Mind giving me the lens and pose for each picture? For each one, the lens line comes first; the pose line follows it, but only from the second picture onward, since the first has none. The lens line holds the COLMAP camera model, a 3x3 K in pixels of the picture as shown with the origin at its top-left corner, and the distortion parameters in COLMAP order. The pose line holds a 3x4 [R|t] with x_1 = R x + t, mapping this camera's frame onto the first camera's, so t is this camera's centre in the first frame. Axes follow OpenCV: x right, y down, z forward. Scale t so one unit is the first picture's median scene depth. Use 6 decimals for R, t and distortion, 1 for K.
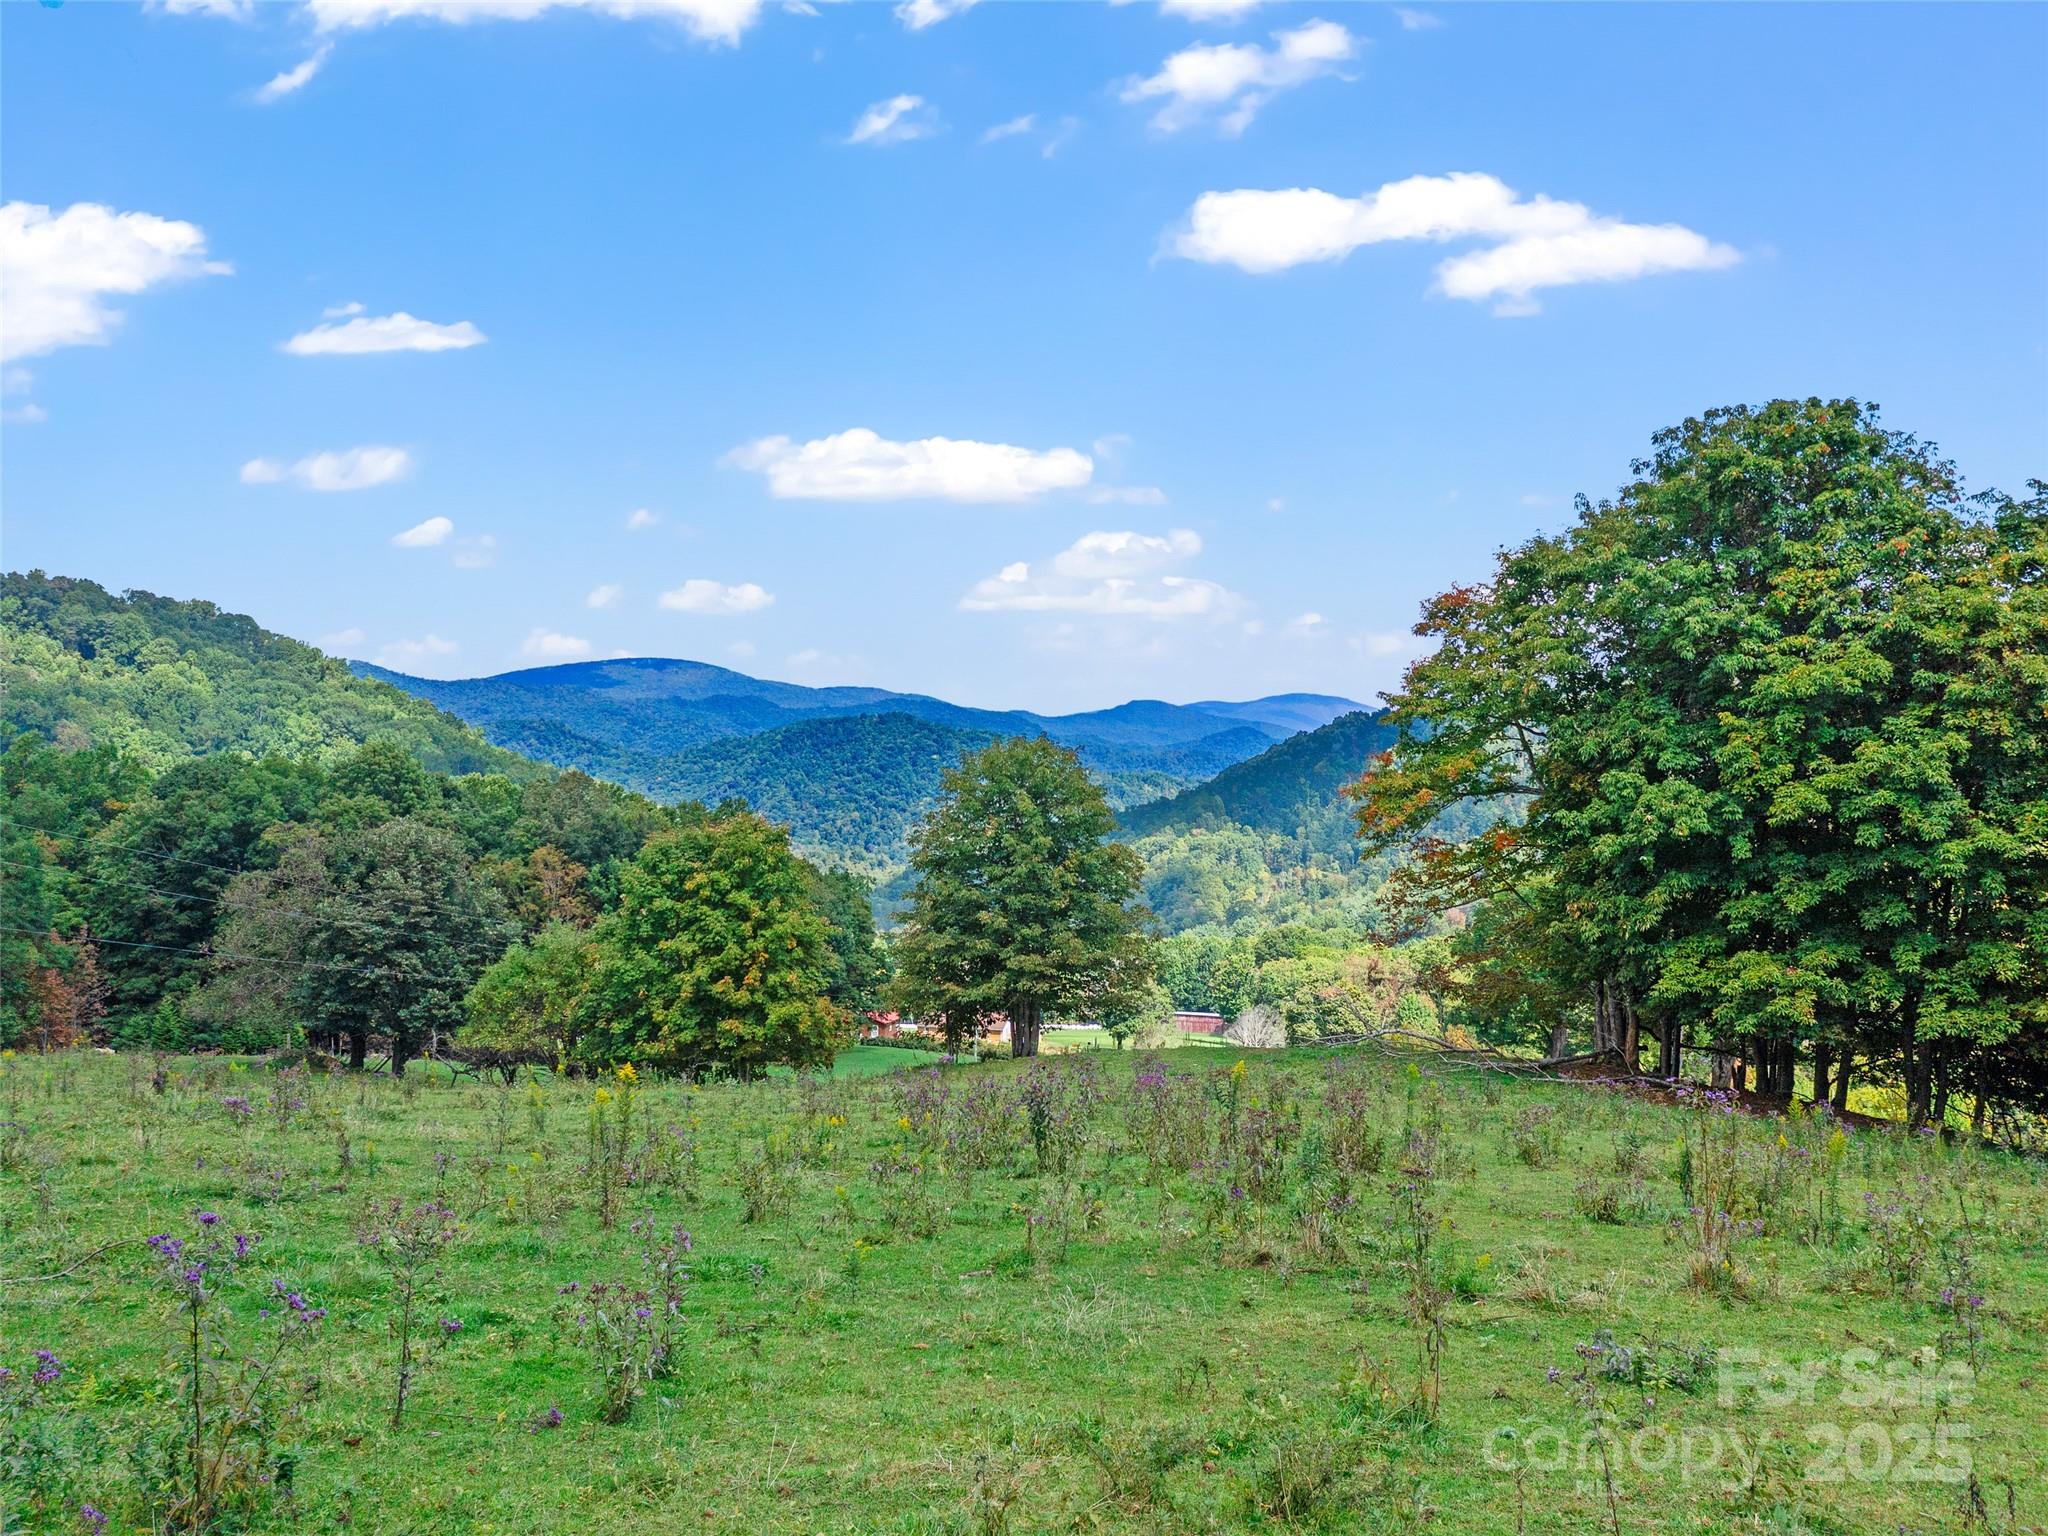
lens RADIAL K [[1823.0, 0, 1024.0], [0, 1823.0, 768.0], [0, 0, 1]] dist [-0.005498, -0.007177]
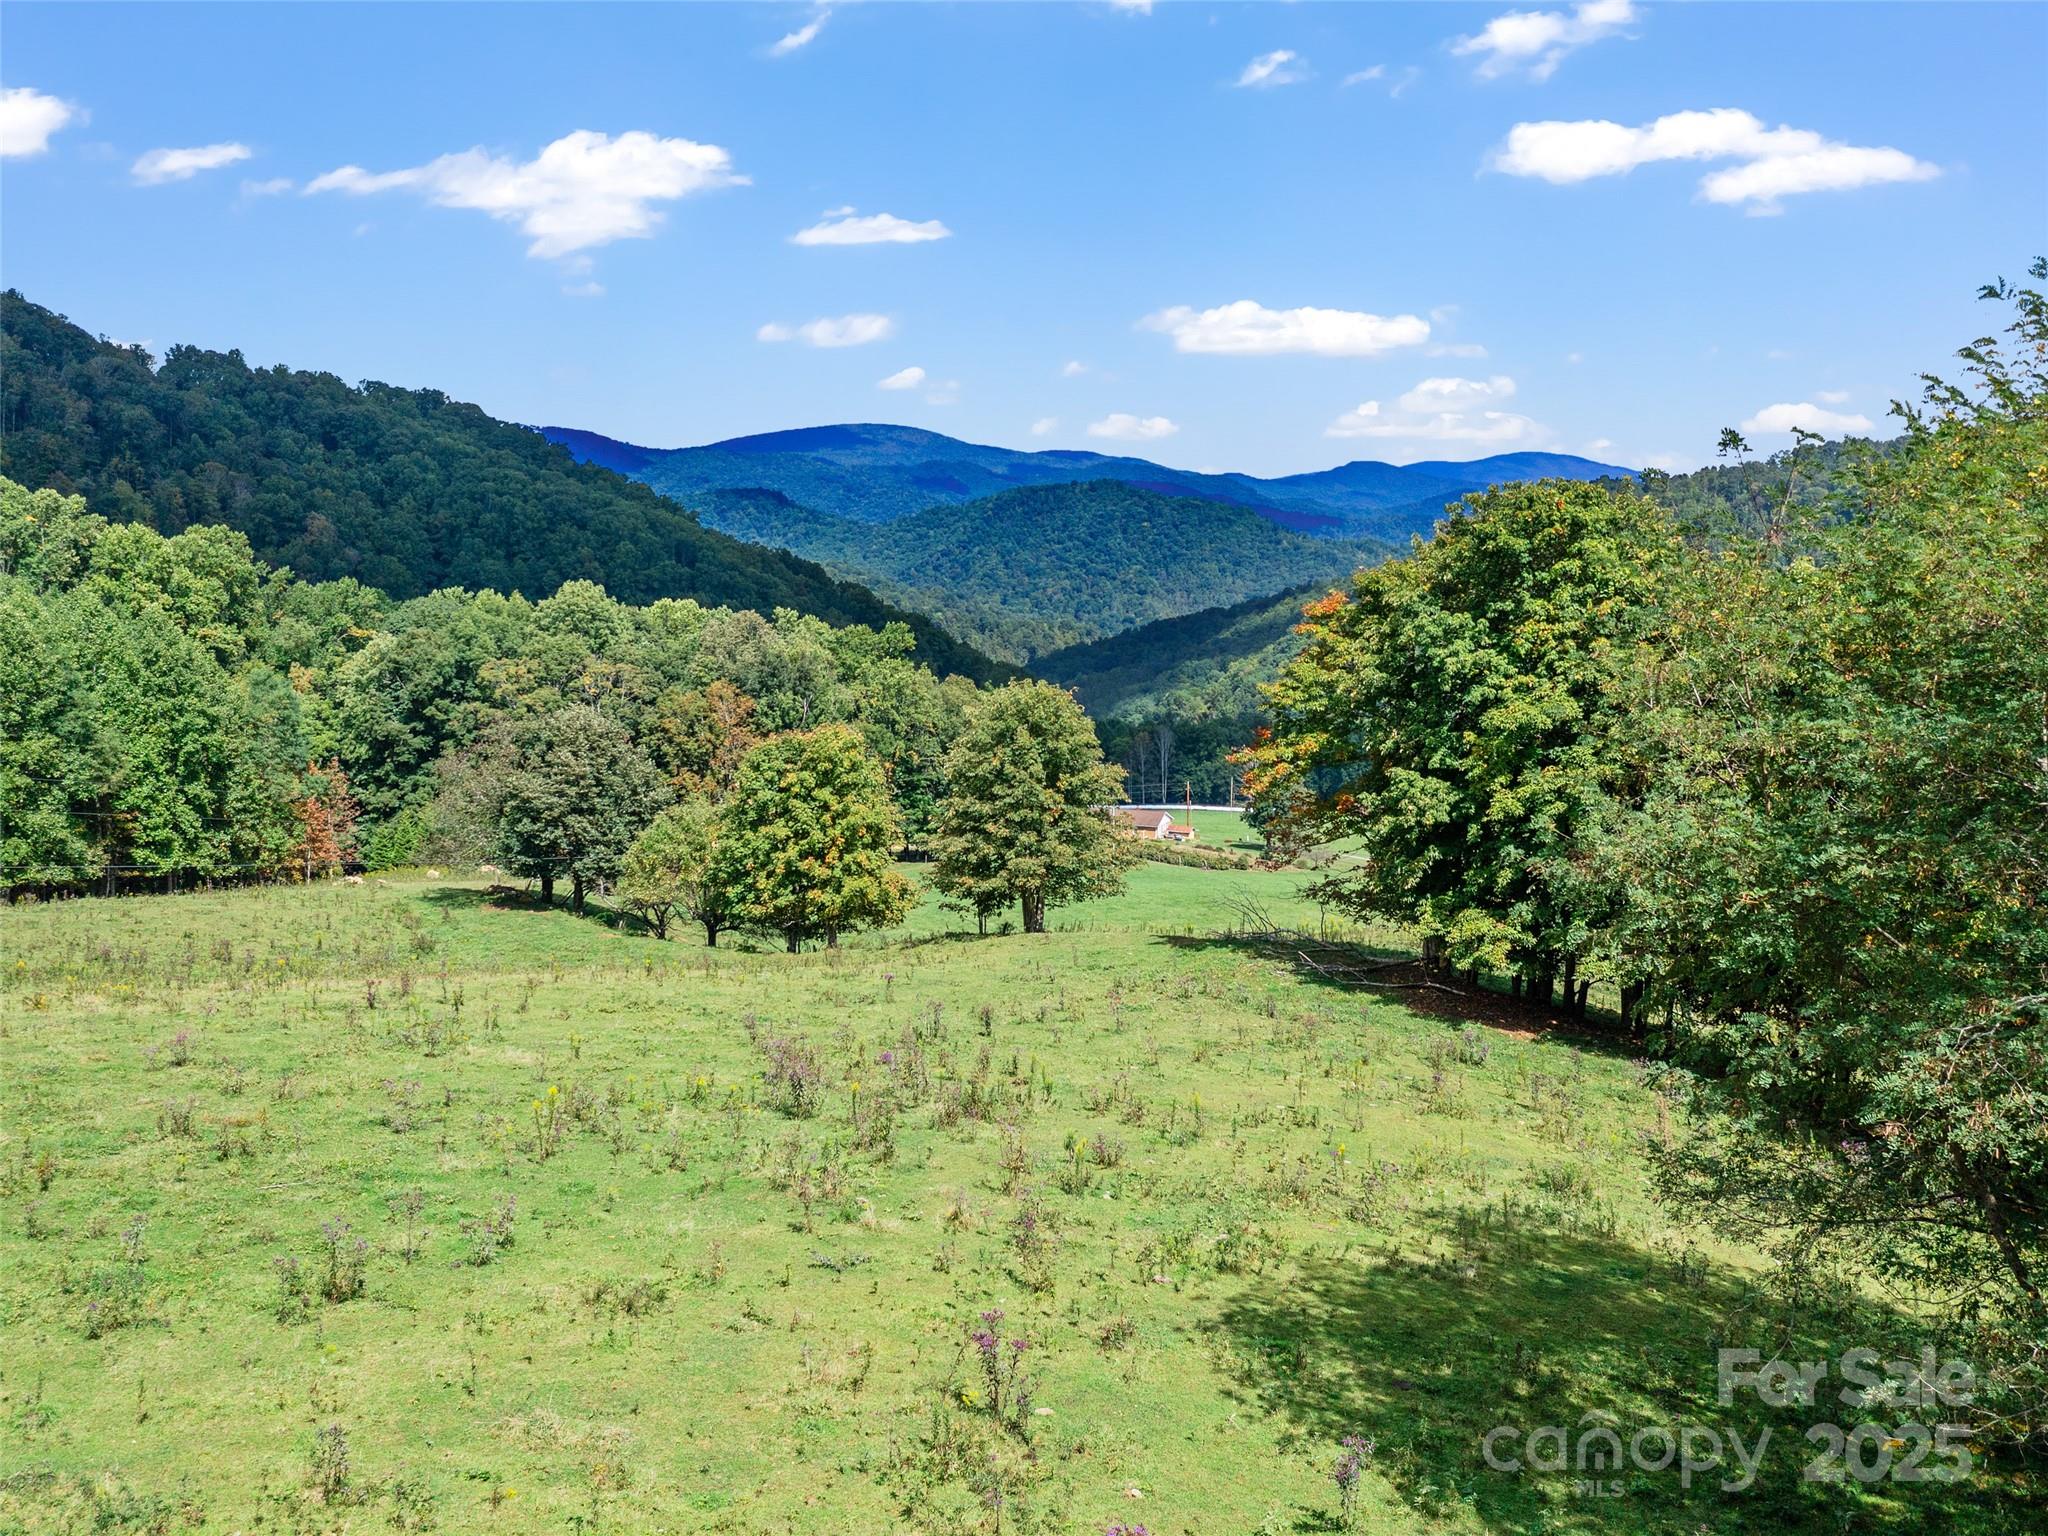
lens RADIAL K [[1823.0, 0, 1024.0], [0, 1823.0, 768.0], [0, 0, 1]] dist [-0.005498, -0.007177]
pose [[0.993080, 0.010183, -0.116996, 0.112030], [0.005000, 0.991664, 0.128752, -0.093182], [0.117332, -0.128446, 0.984751, -0.192486]]
